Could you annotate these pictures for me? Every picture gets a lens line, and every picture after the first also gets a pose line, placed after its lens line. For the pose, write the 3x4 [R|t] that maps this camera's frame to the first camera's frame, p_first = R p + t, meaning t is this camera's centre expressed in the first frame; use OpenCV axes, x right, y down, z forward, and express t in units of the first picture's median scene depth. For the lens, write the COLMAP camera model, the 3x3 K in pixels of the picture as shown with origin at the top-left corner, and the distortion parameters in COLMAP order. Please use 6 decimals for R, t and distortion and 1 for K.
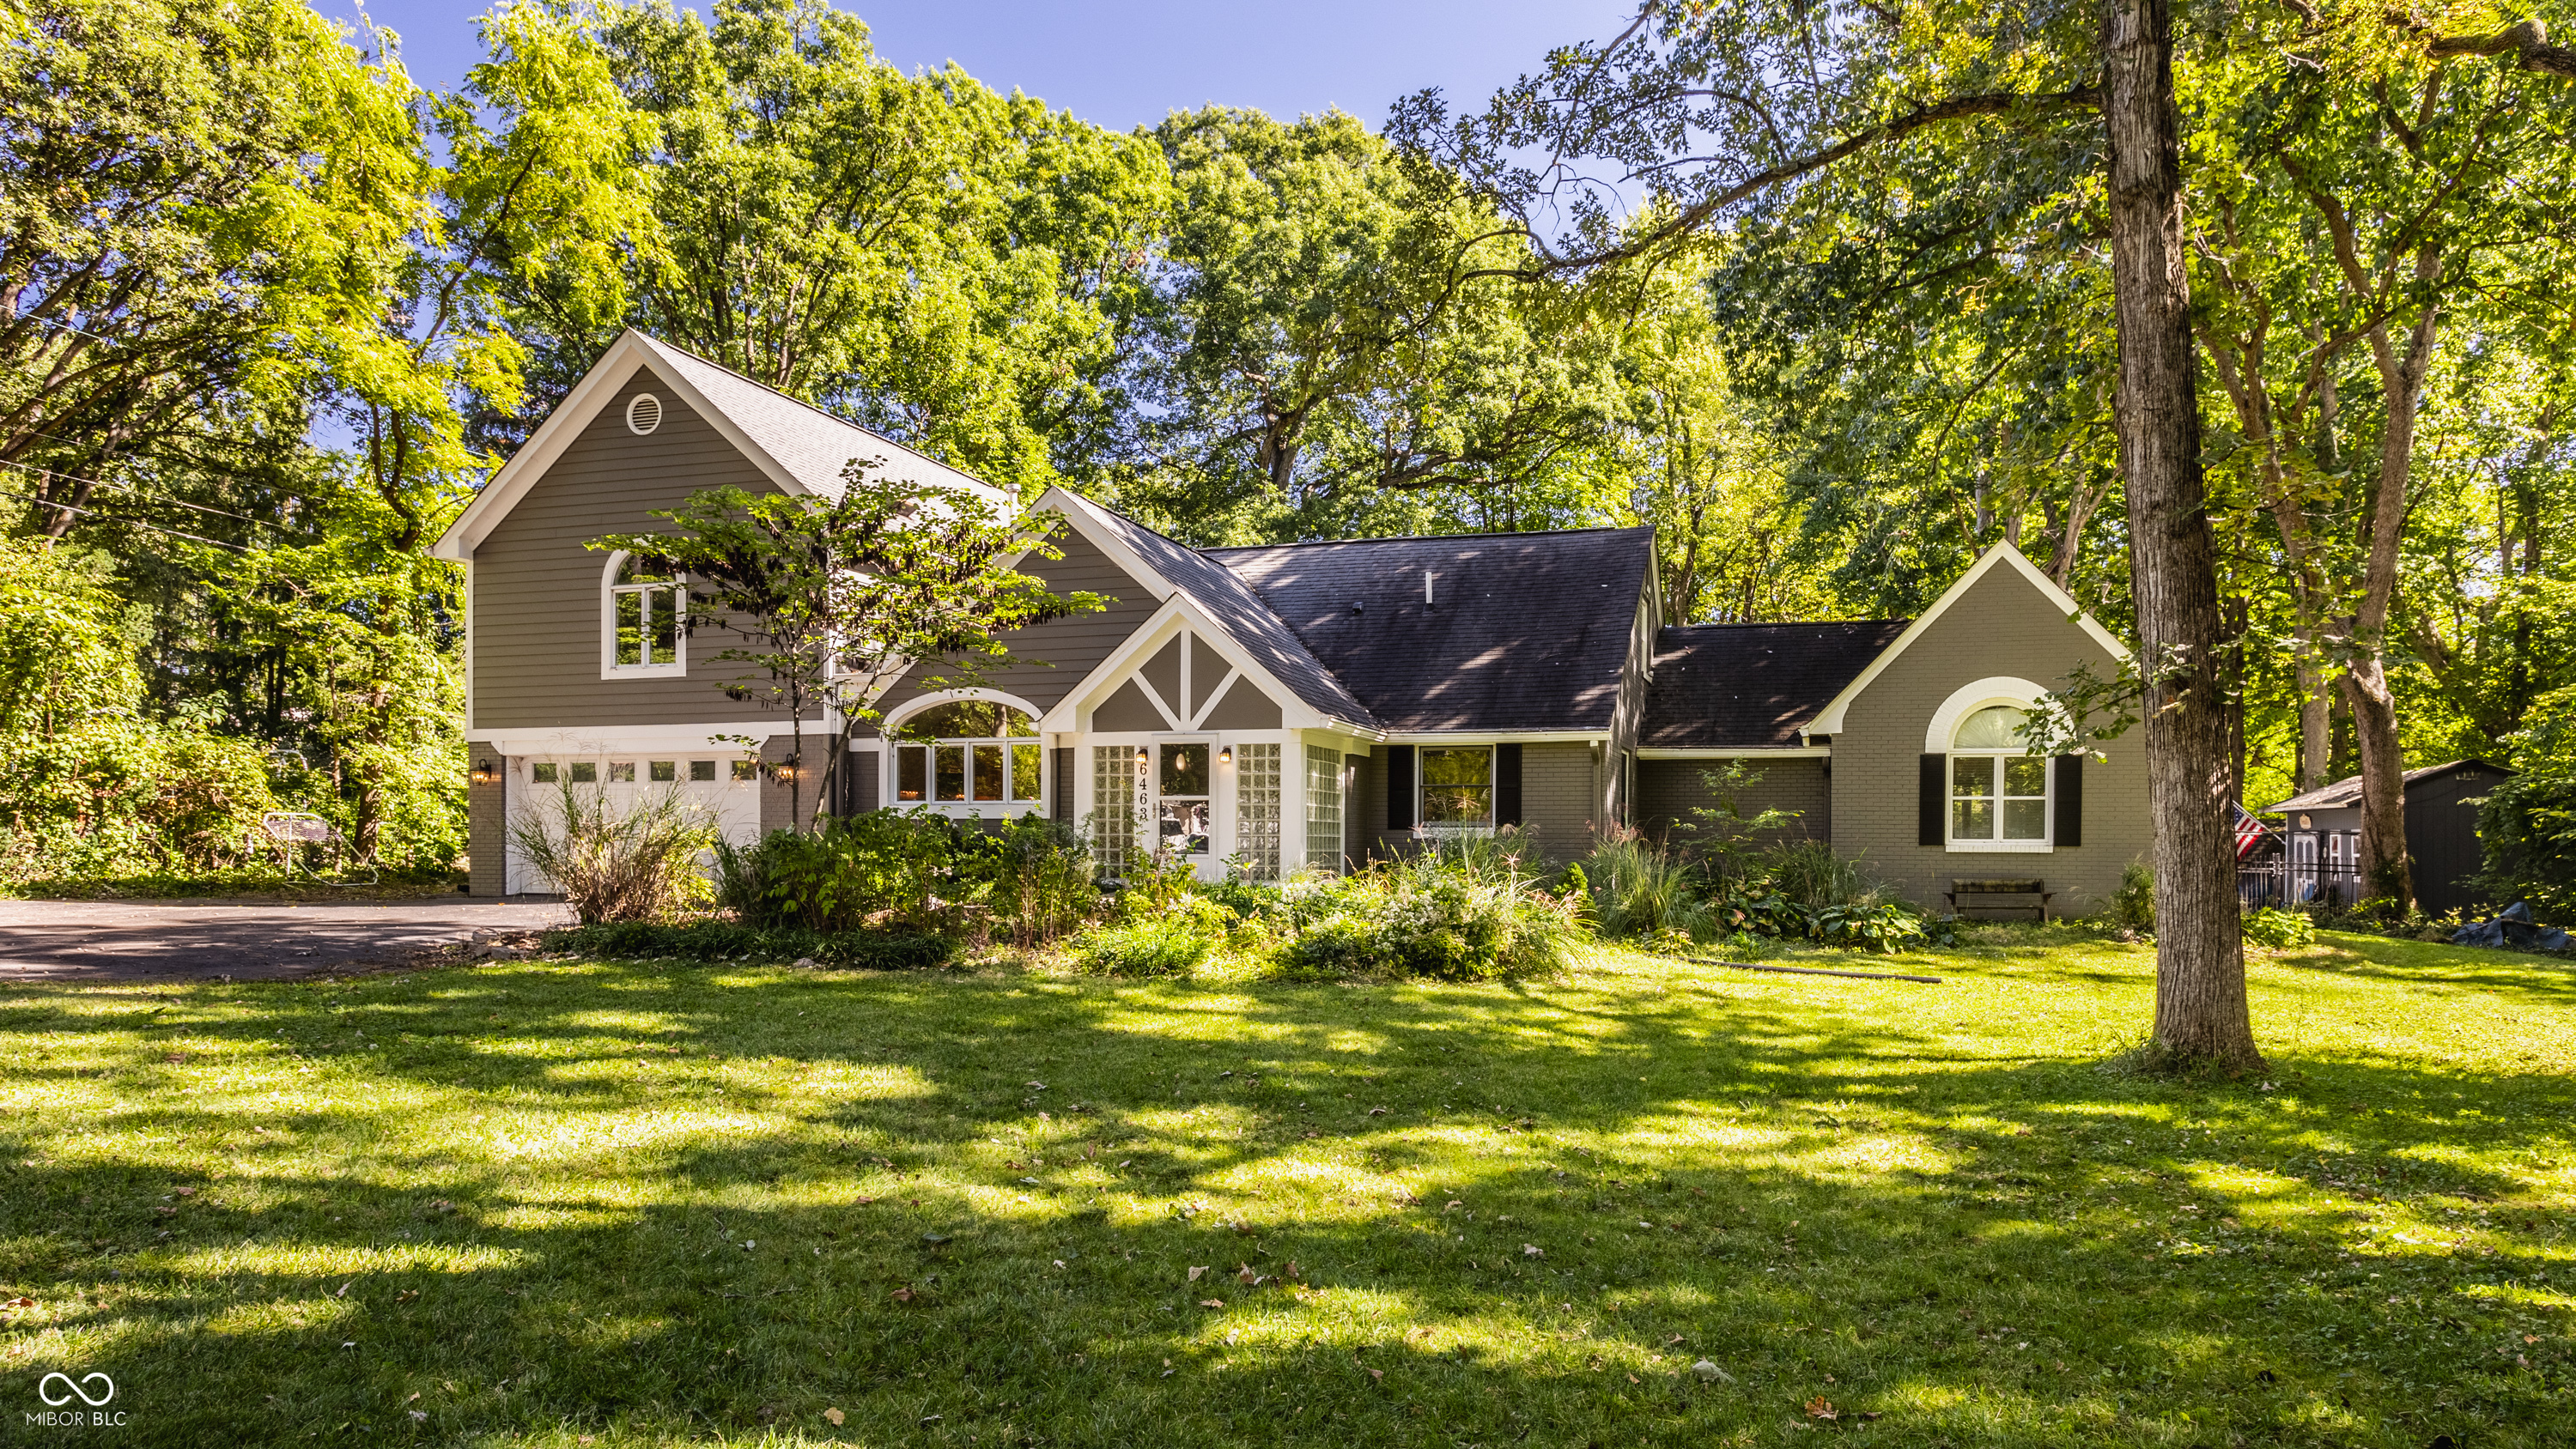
lens RADIAL K [[1633.4, 0, 1333.5], [0, 1633.4, 829.8], [0, 0, 1]] dist [-0.017717, -0.000998]
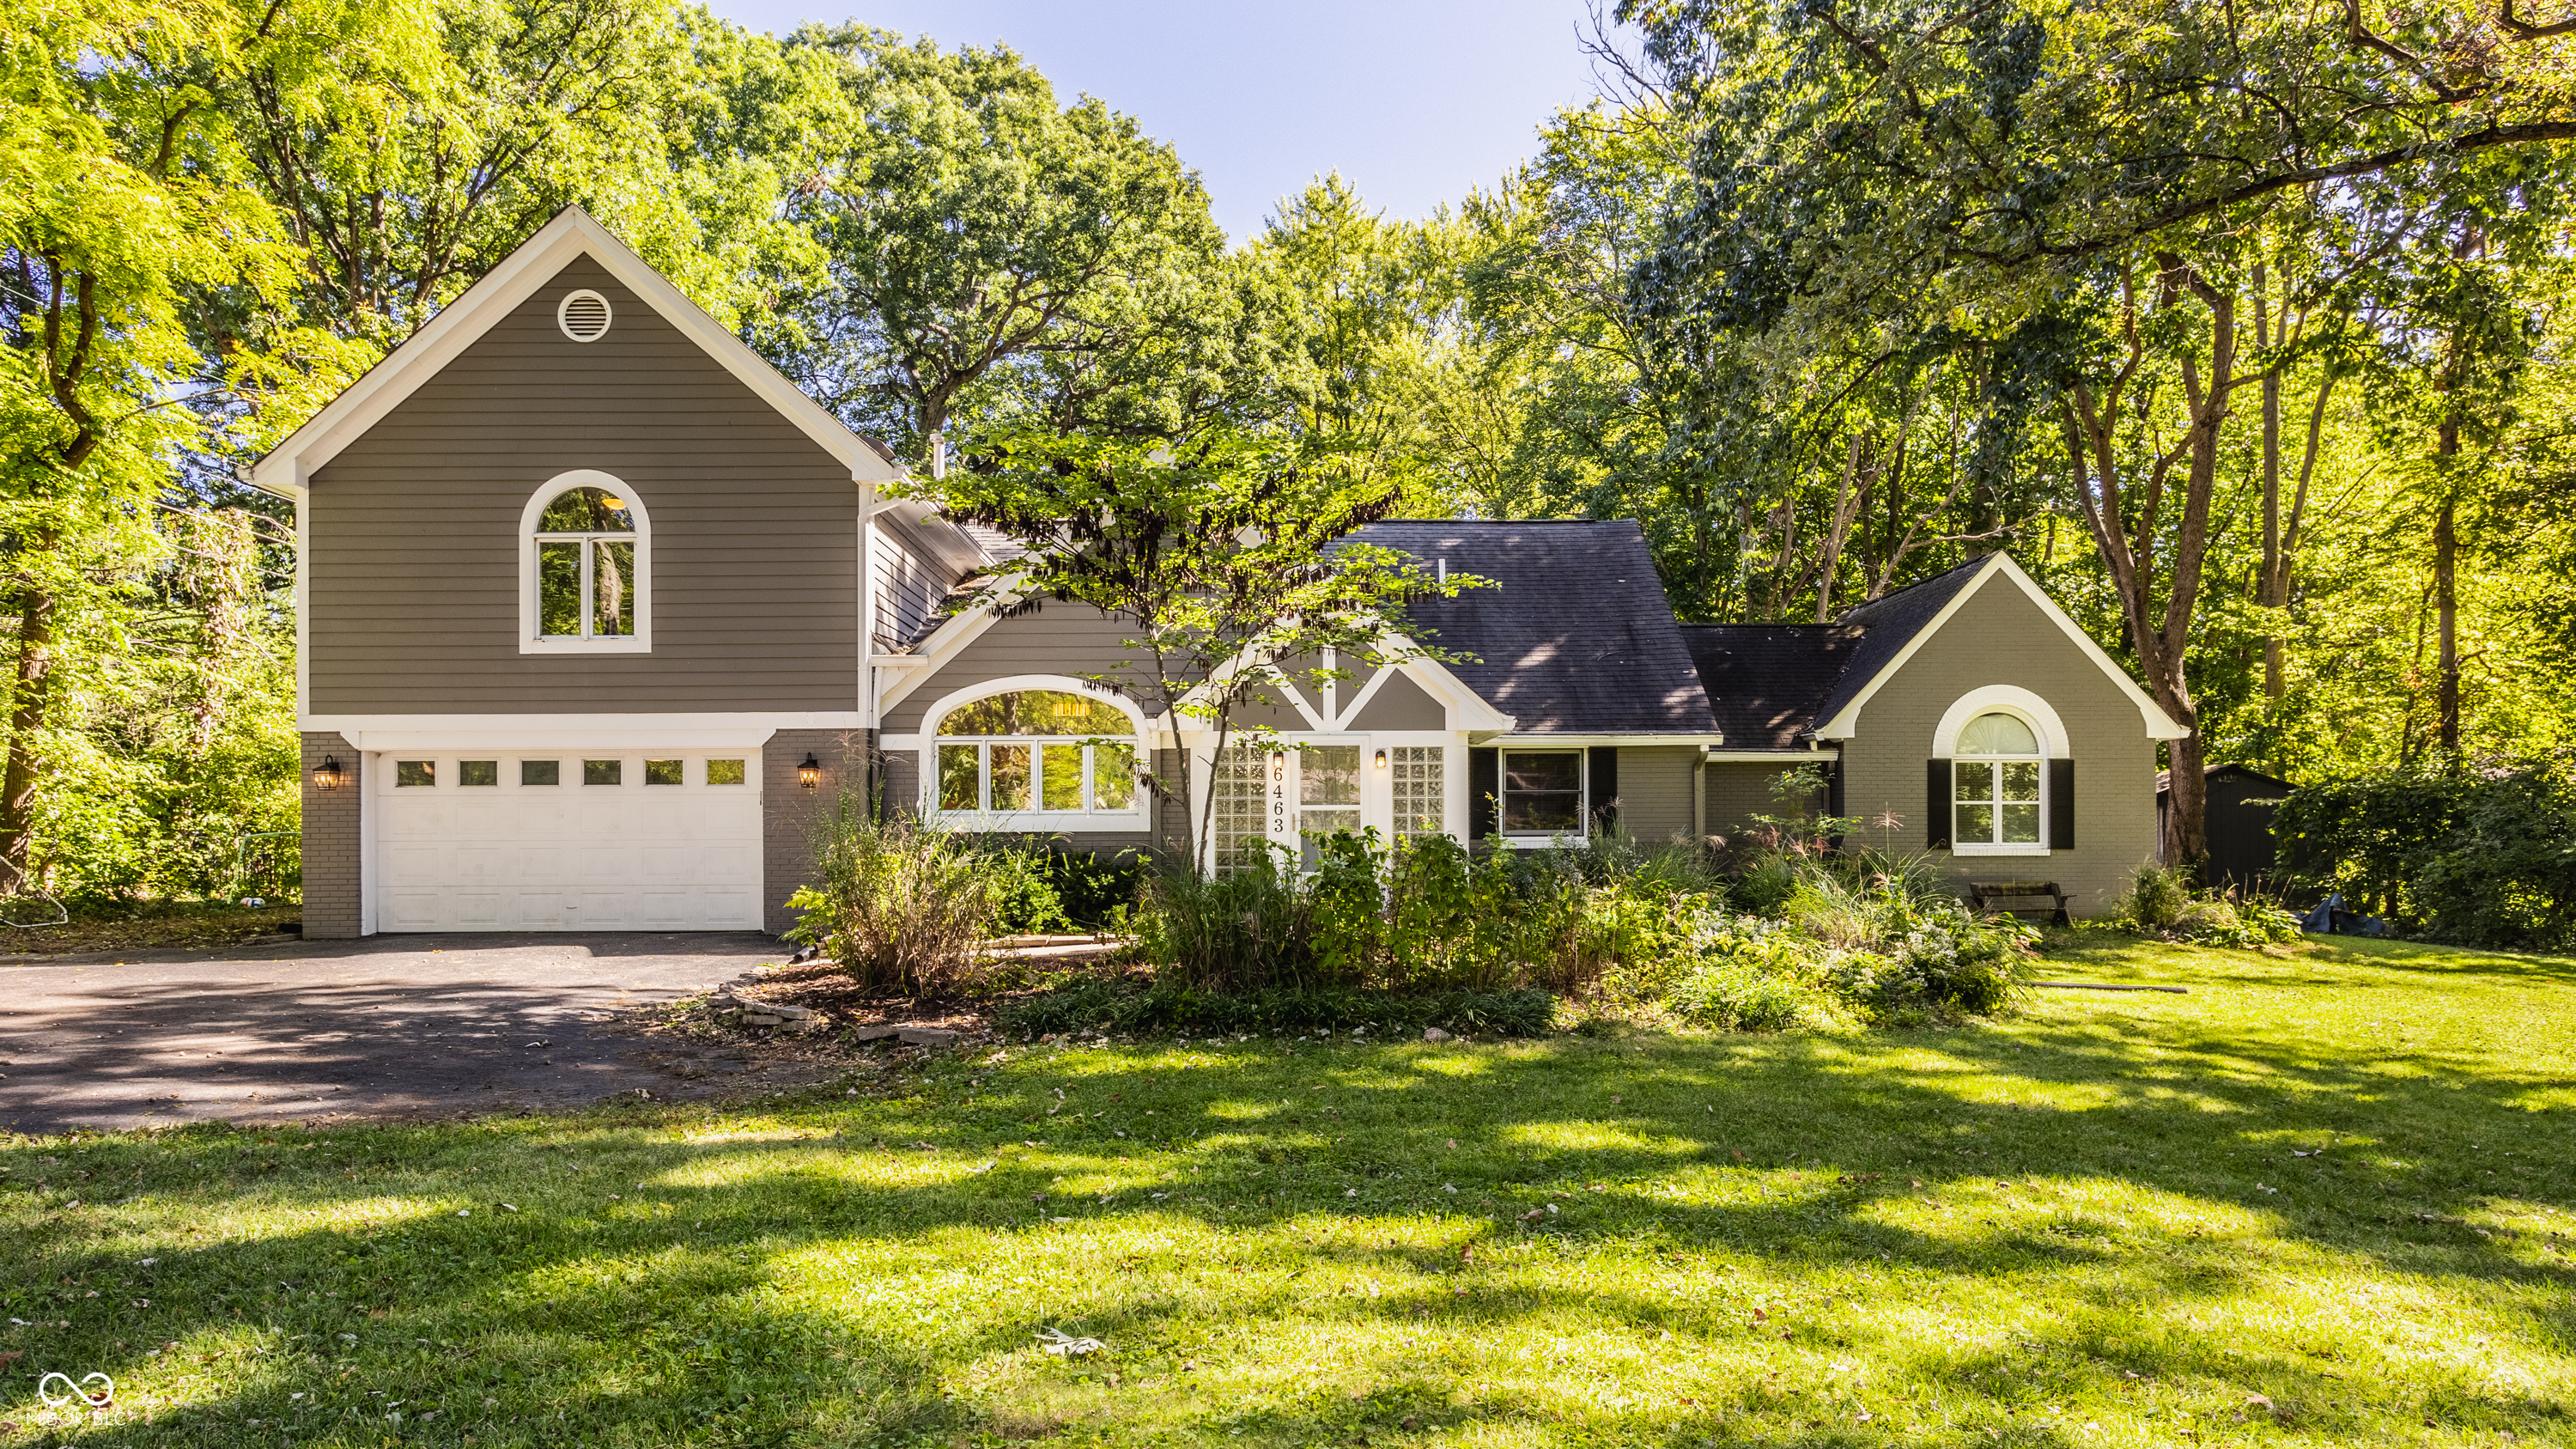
lens RADIAL K [[1677.0, 0, 1284.4], [0, 1677.0, 797.1], [0, 0, 1]] dist [-0.004627, 0.002725]
pose [[0.951366, -0.001365, 0.308060, -0.350735], [0.004791, 0.999935, -0.010367, -0.014235], [-0.308026, 0.011339, 0.951310, 0.131693]]
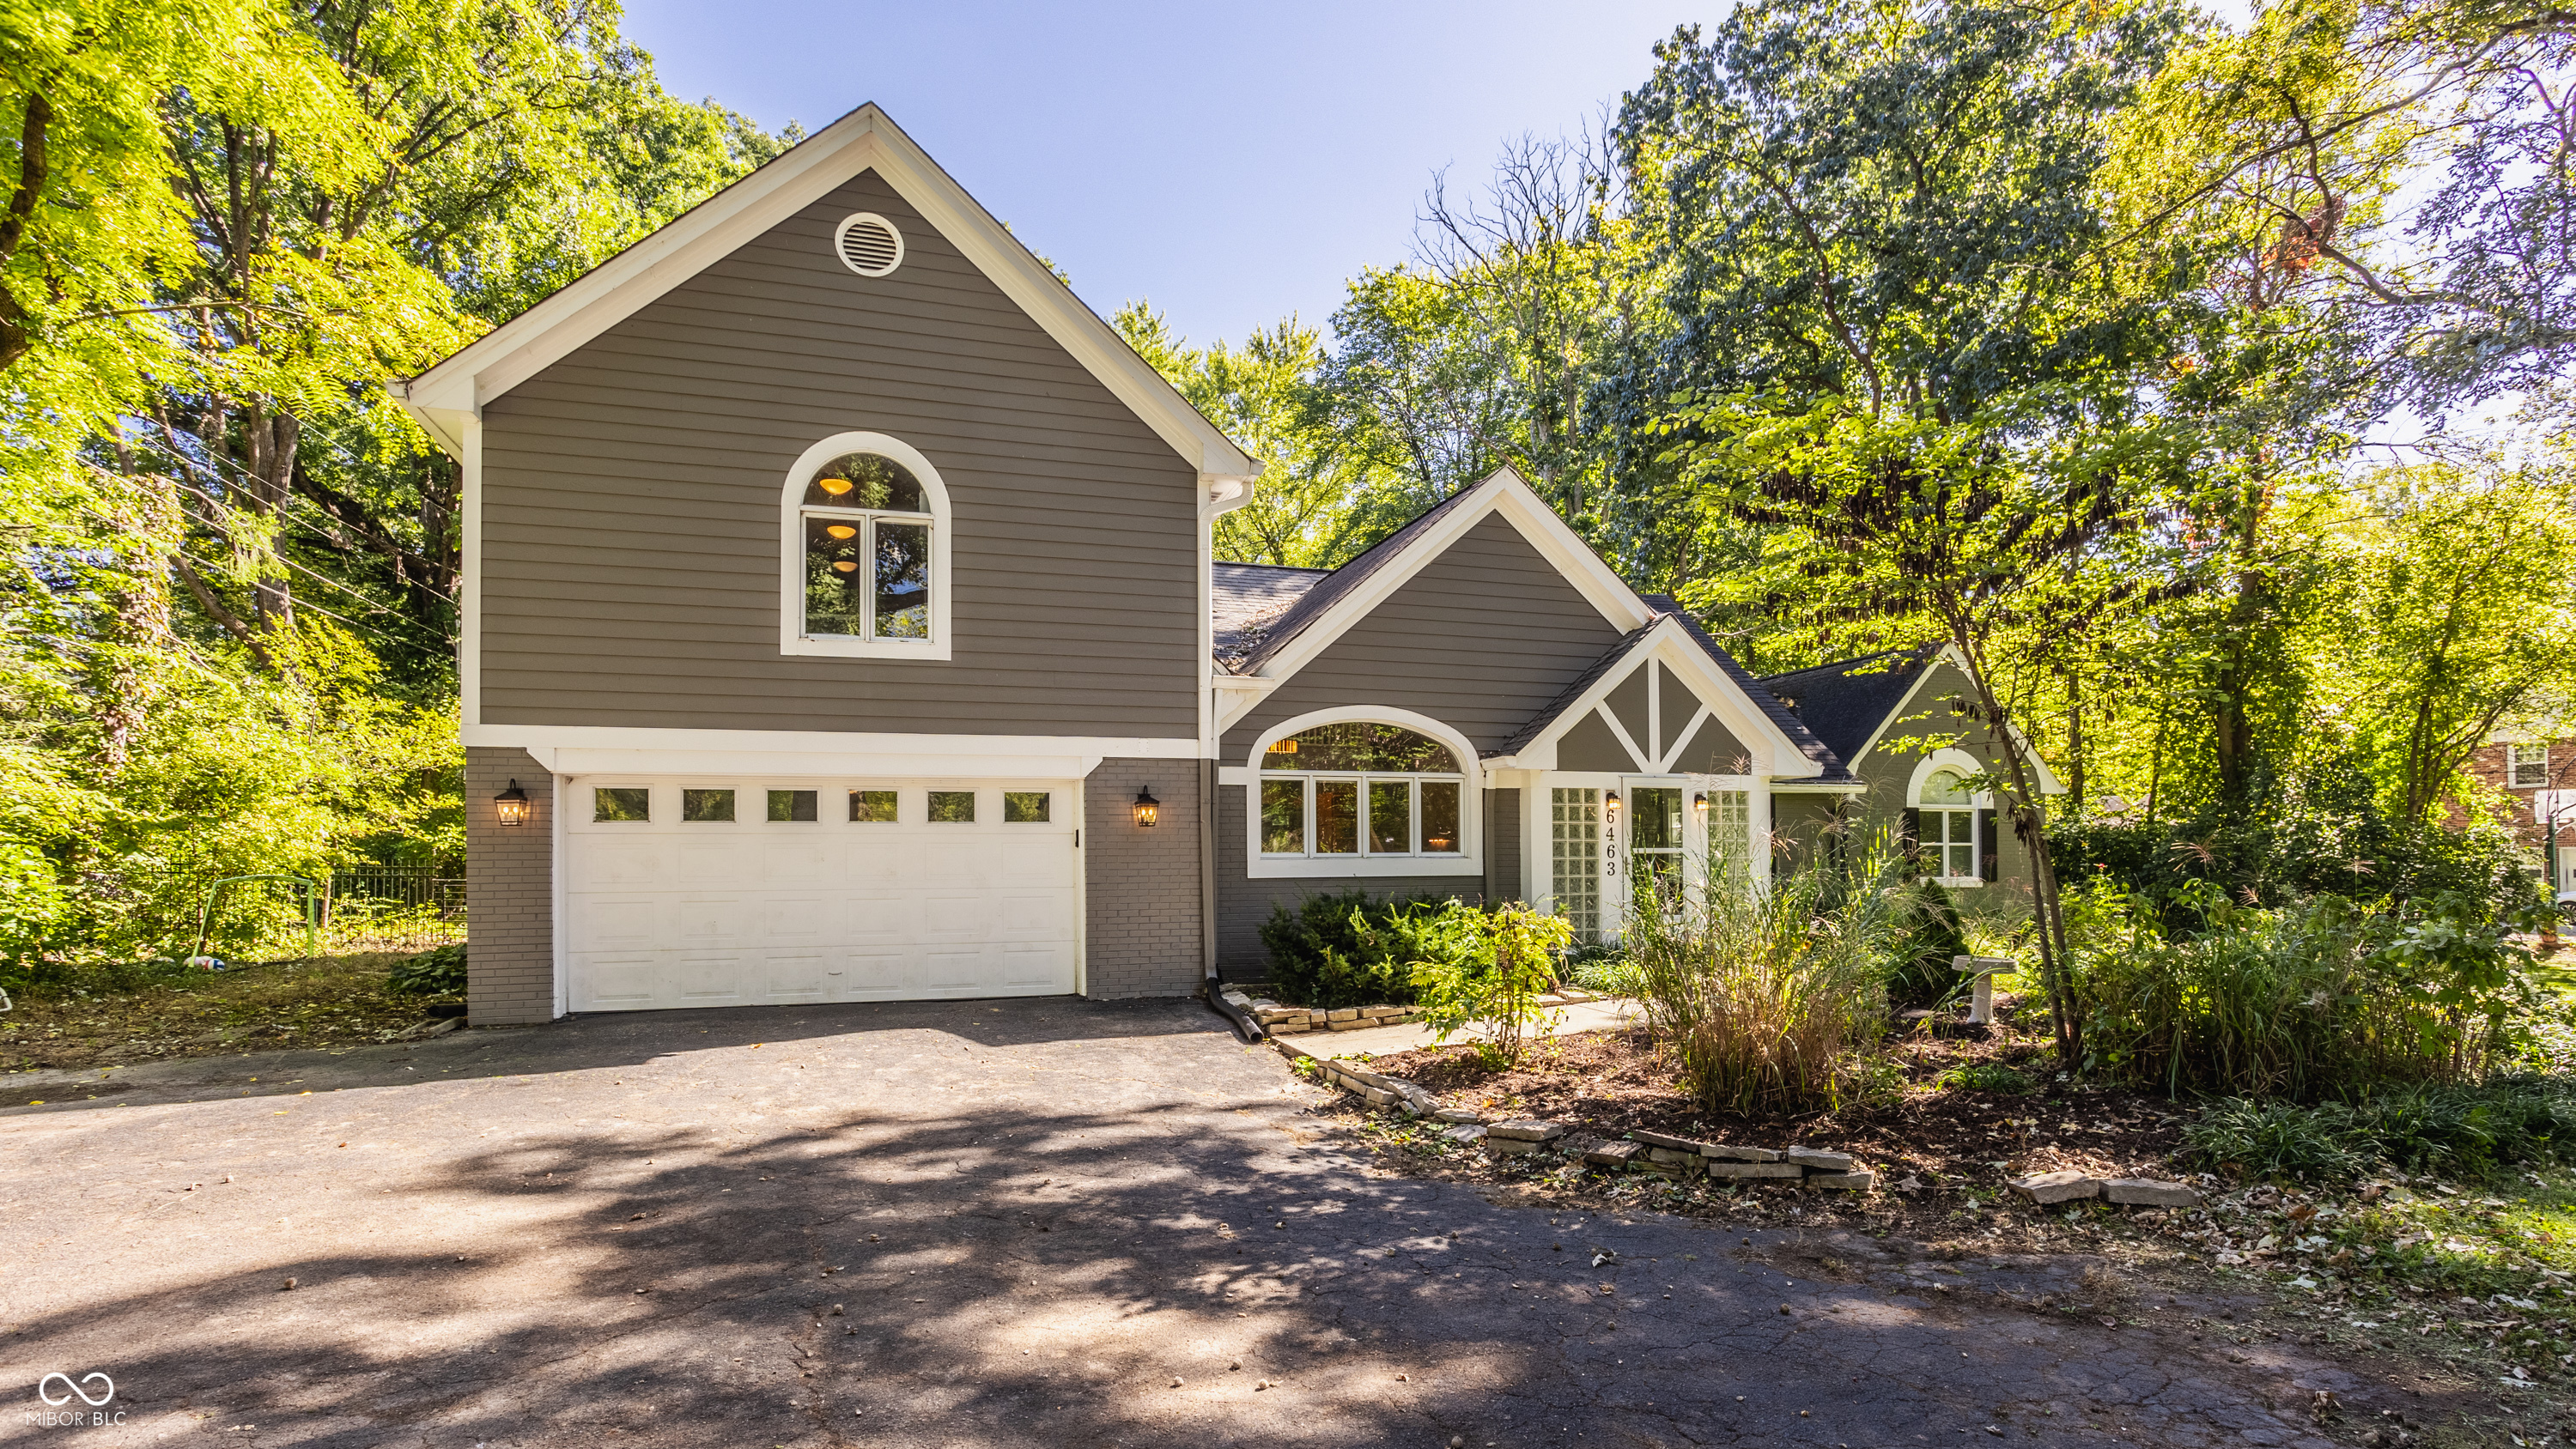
lens RADIAL K [[1277.8, 0, 1320.1], [0, 1277.8, 834.2], [0, 0, 1]] dist [-0.019819, 0.000624]
pose [[0.807657, 0.003061, 0.589645, -0.571151], [0.001432, 0.999973, -0.007151, -0.020986], [-0.589651, 0.006620, 0.807631, 0.494333]]
